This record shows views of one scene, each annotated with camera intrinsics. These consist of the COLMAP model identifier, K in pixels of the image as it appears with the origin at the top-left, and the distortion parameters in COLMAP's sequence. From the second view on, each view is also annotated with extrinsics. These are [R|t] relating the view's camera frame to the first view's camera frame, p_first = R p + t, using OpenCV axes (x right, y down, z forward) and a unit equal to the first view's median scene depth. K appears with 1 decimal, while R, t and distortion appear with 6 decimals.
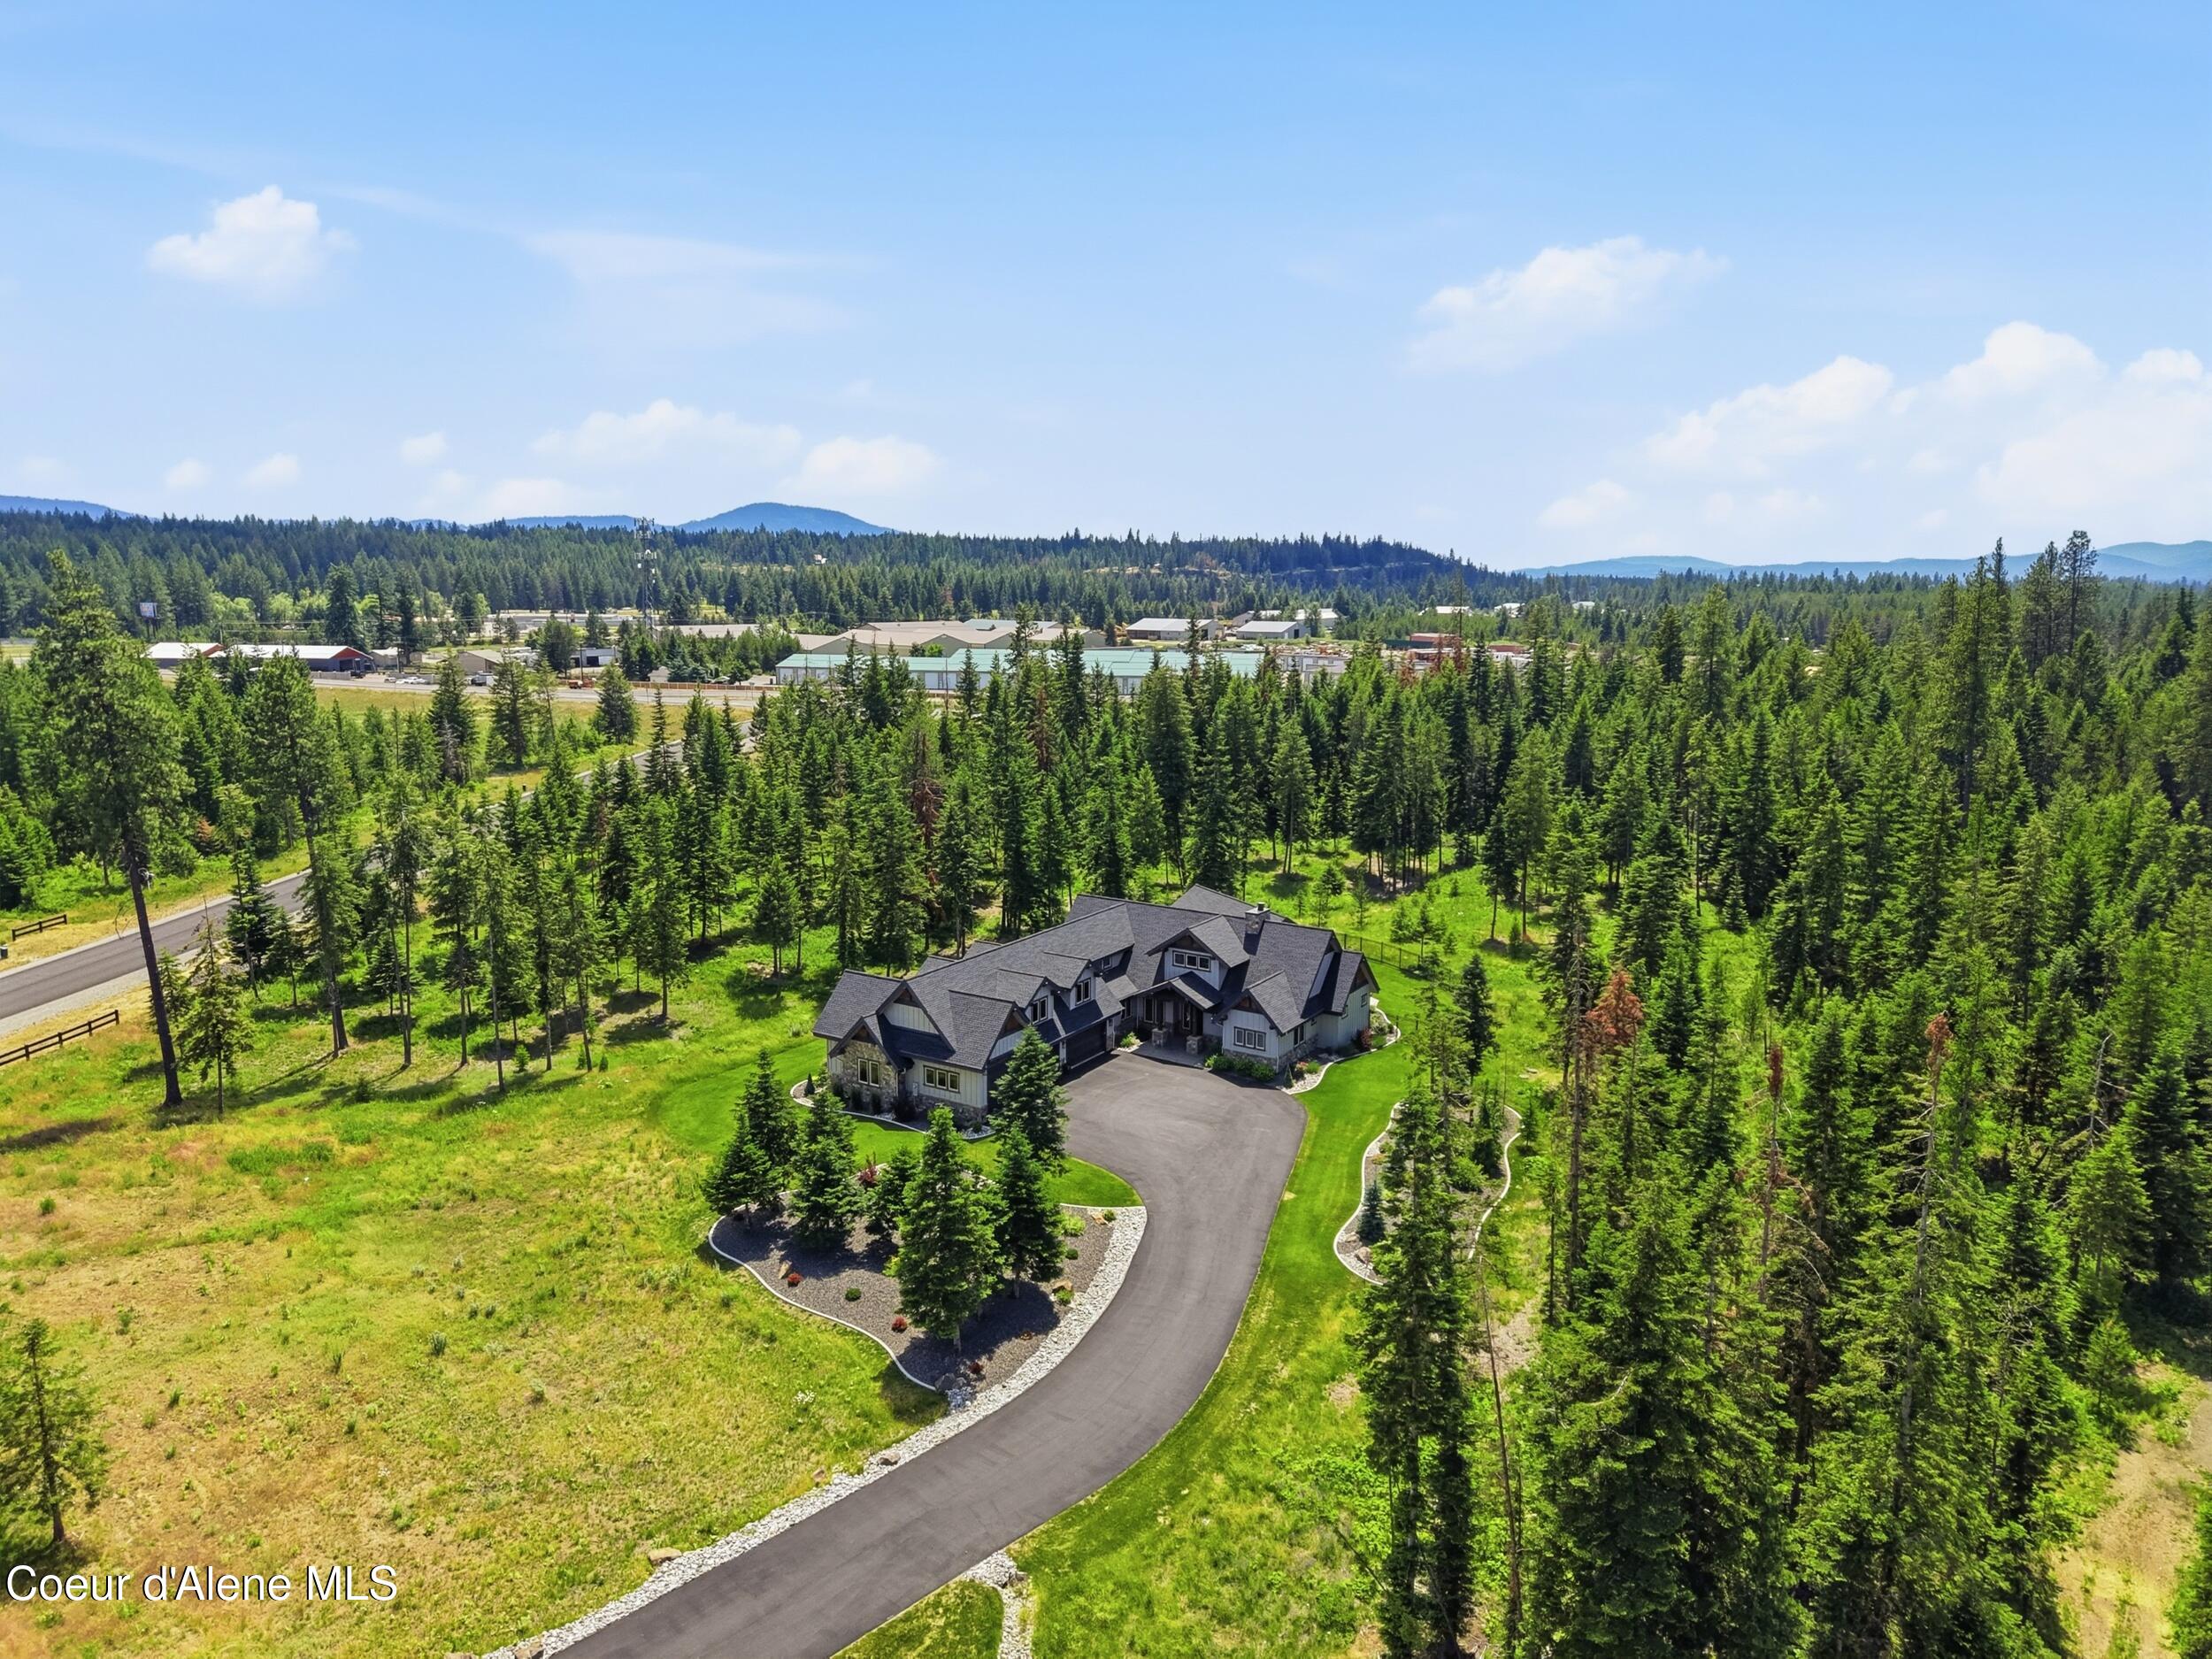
lens RADIAL K [[1451.1, 0, 1096.1], [0, 1451.1, 823.9], [0, 0, 1]] dist [0.039897, -0.050973]
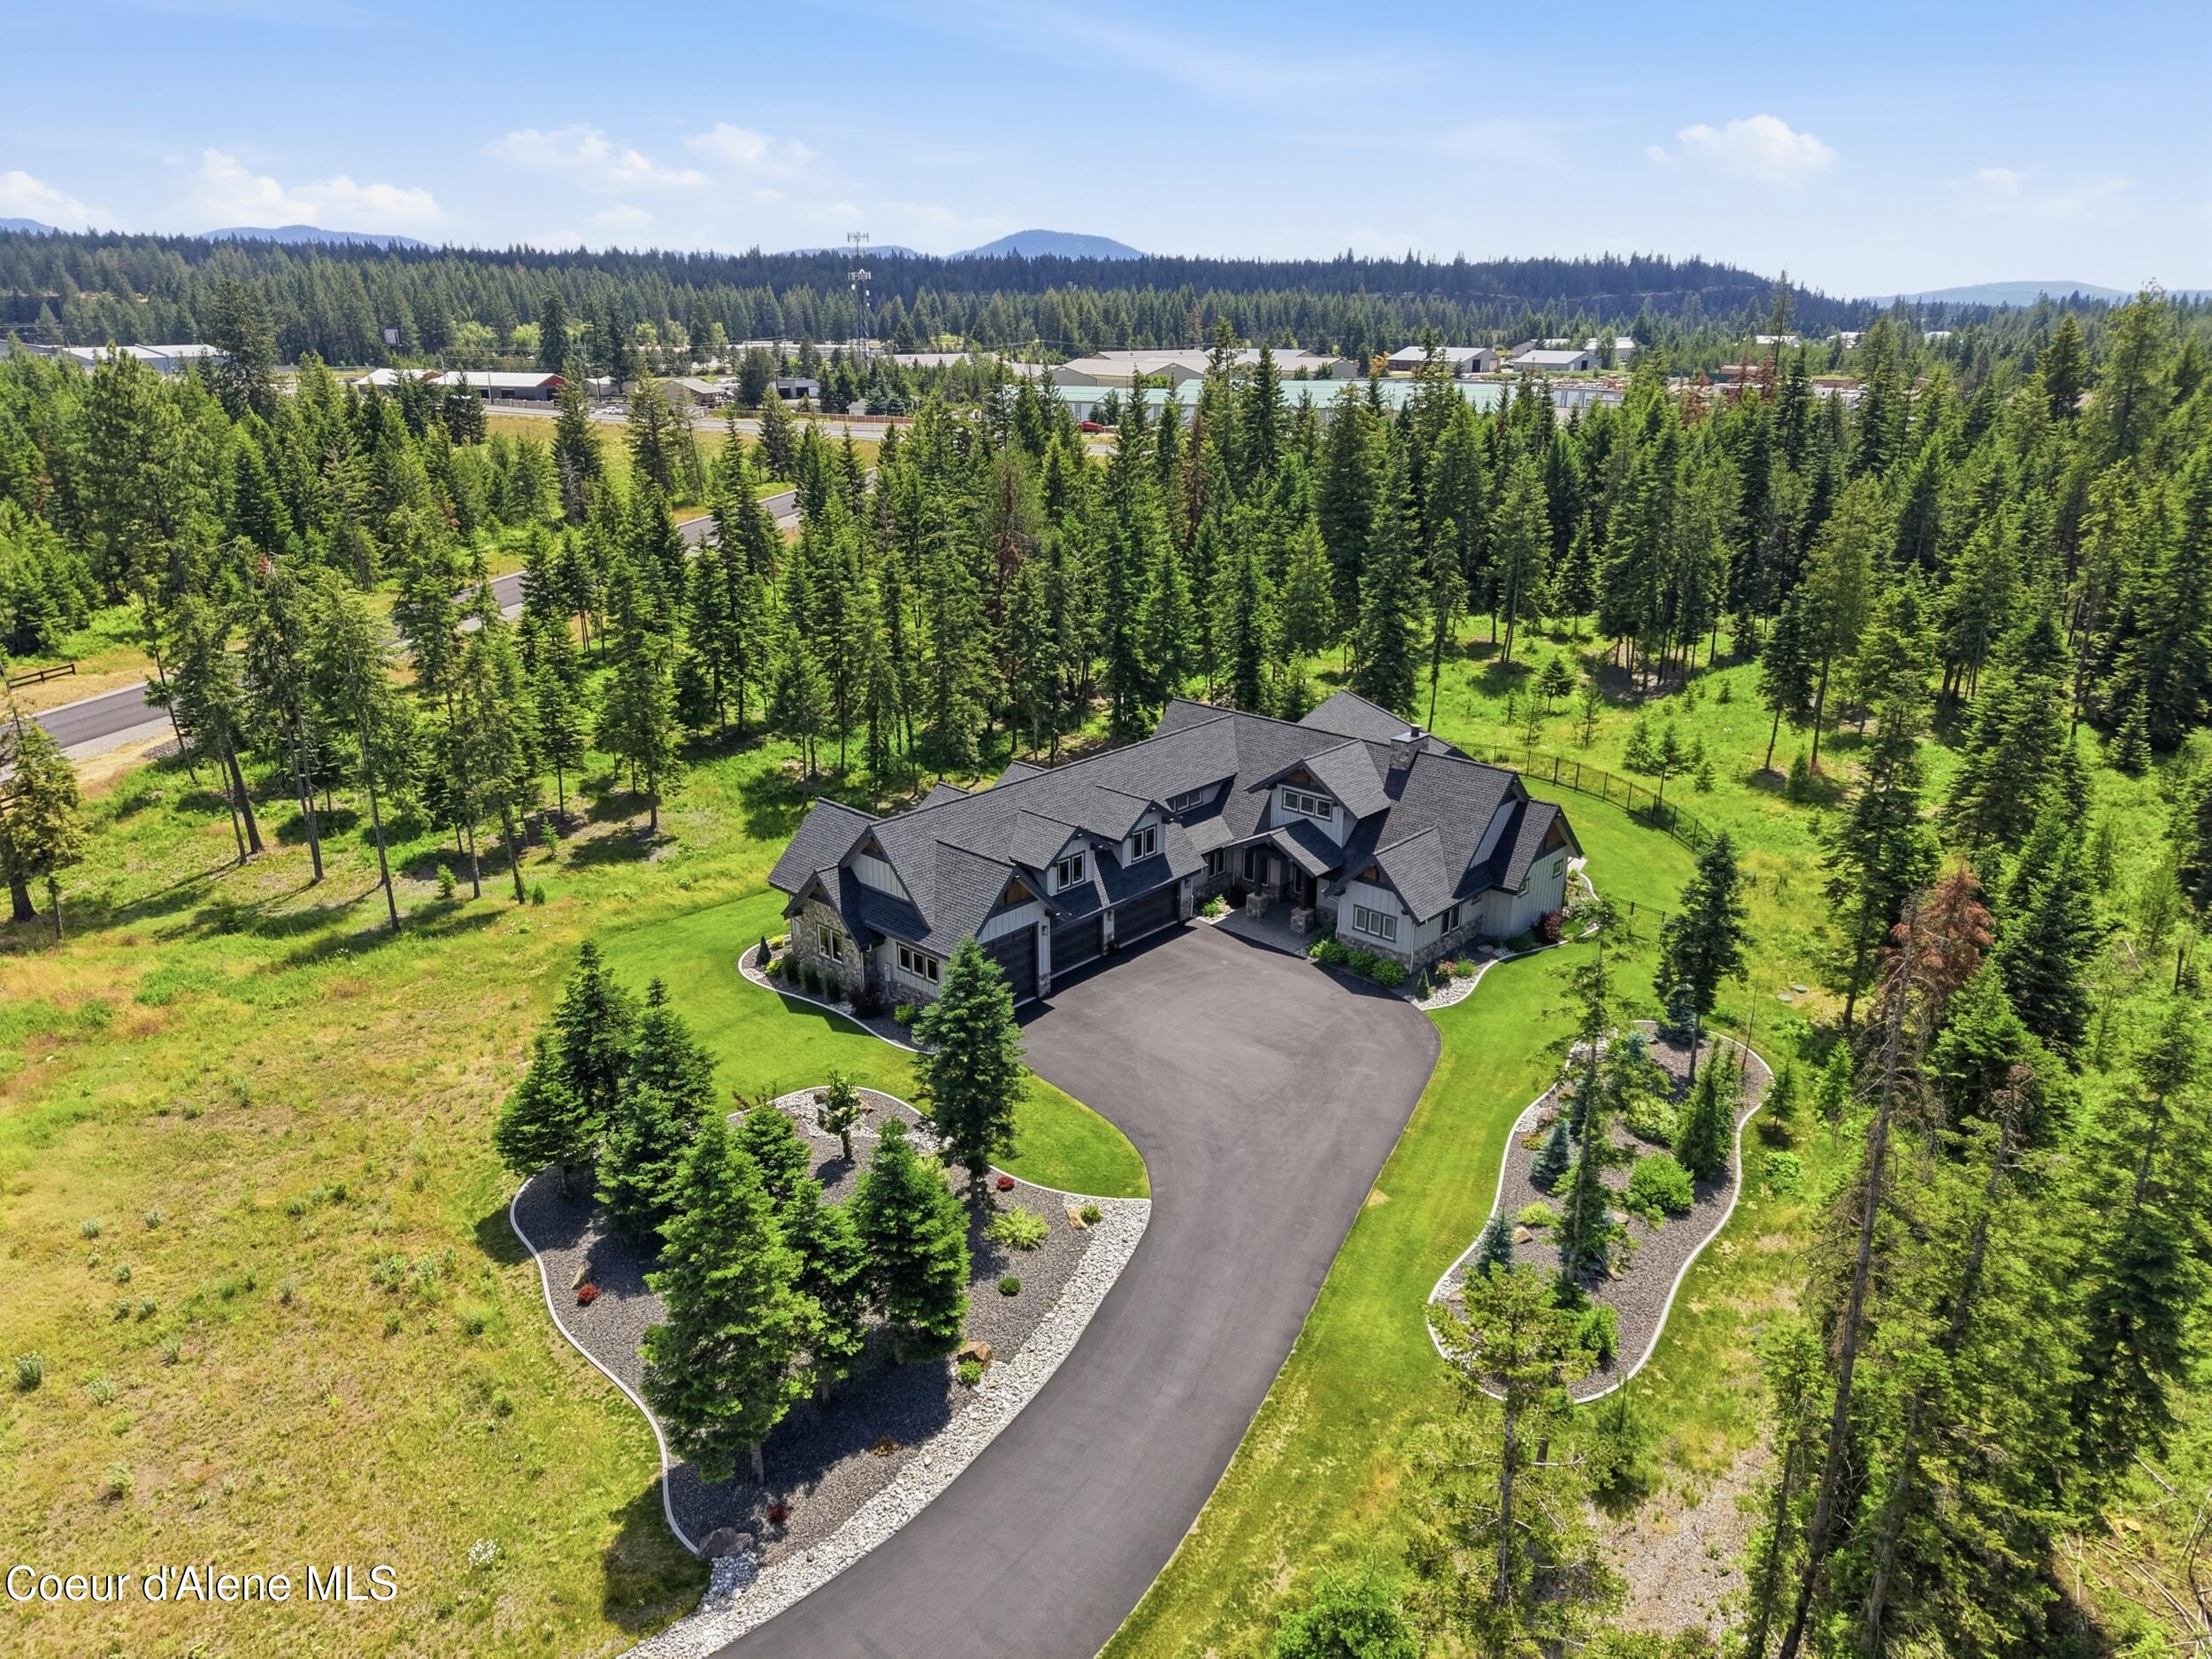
lens RADIAL K [[1449.3, 0, 1103.7], [0, 1449.3, 827.4], [0, 0, 1]] dist [0.023951, -0.022476]
pose [[0.984480, 0.055995, -0.166324, 0.086138], [-0.026435, 0.984234, 0.174885, -0.015705], [0.173494, -0.167774, 0.970439, 0.289482]]
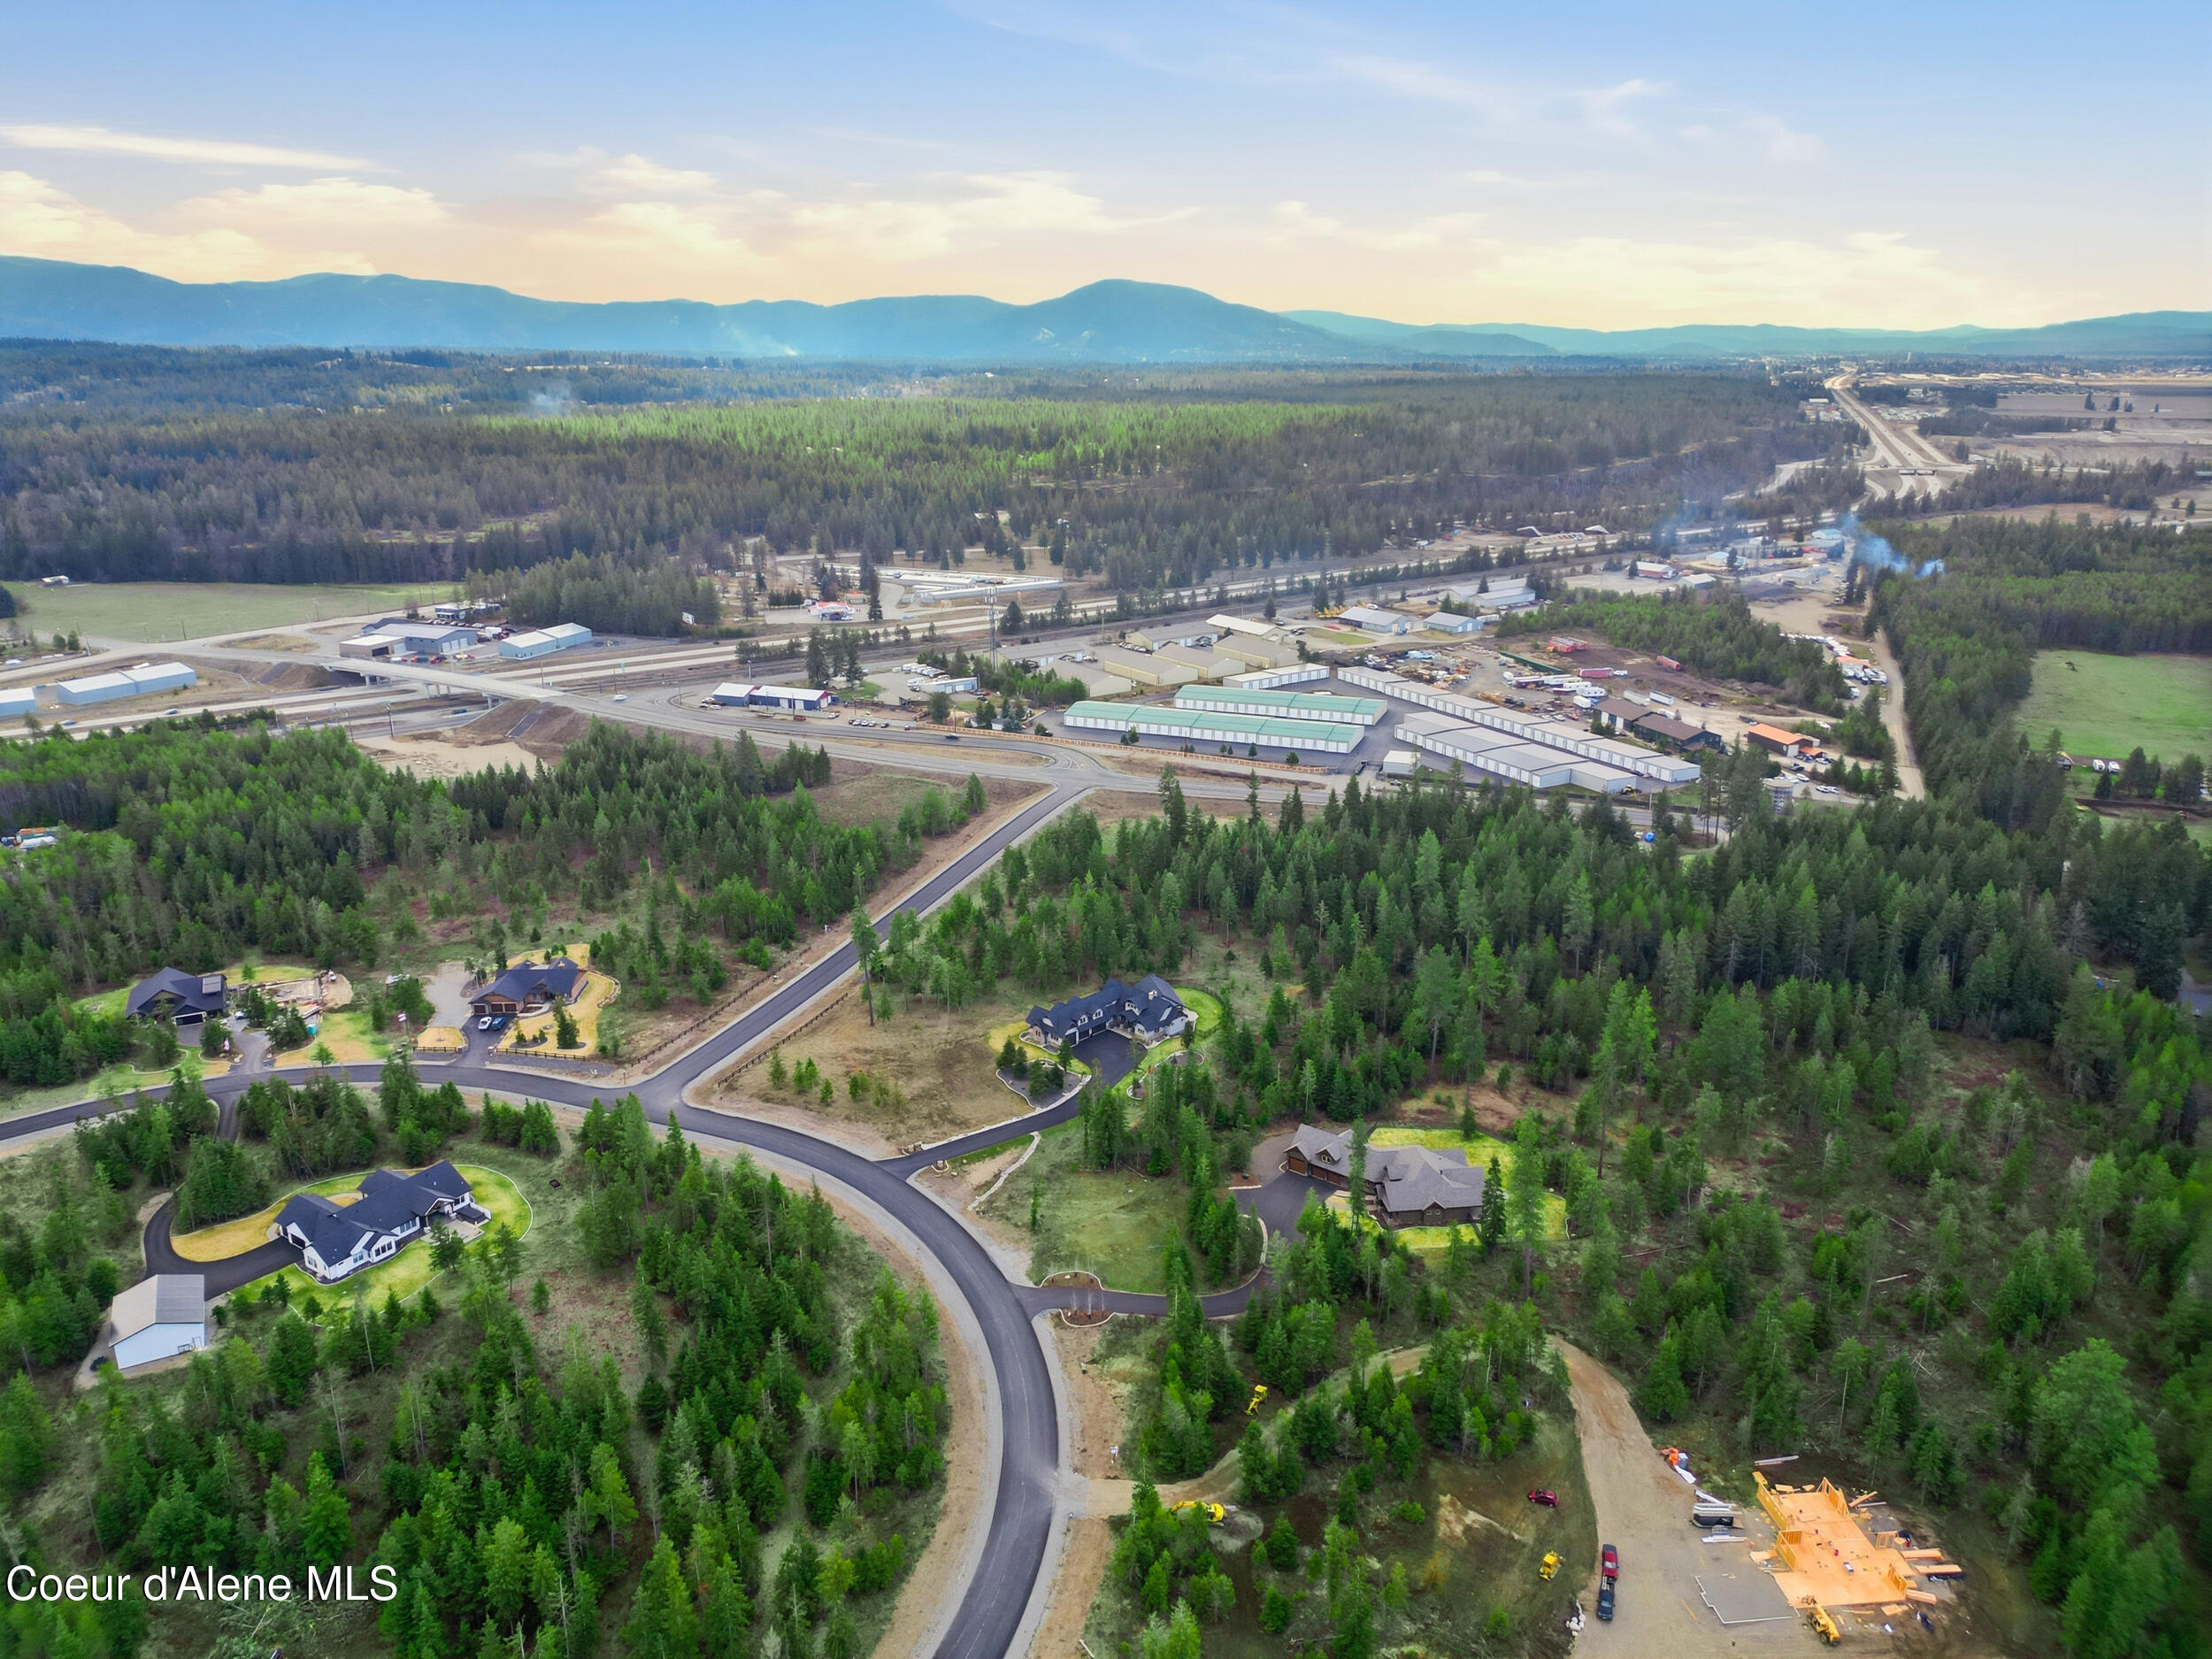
lens RADIAL K [[1510.2, 0, 1107.7], [0, 1510.2, 768.1], [0, 0, 1]] dist [0.055886, -0.059349]
pose [[0.975096, 0.055614, -0.214698, 0.763407], [-0.033302, 0.993789, 0.106177, -0.870094], [0.219270, -0.096383, 0.970892, -2.529047]]
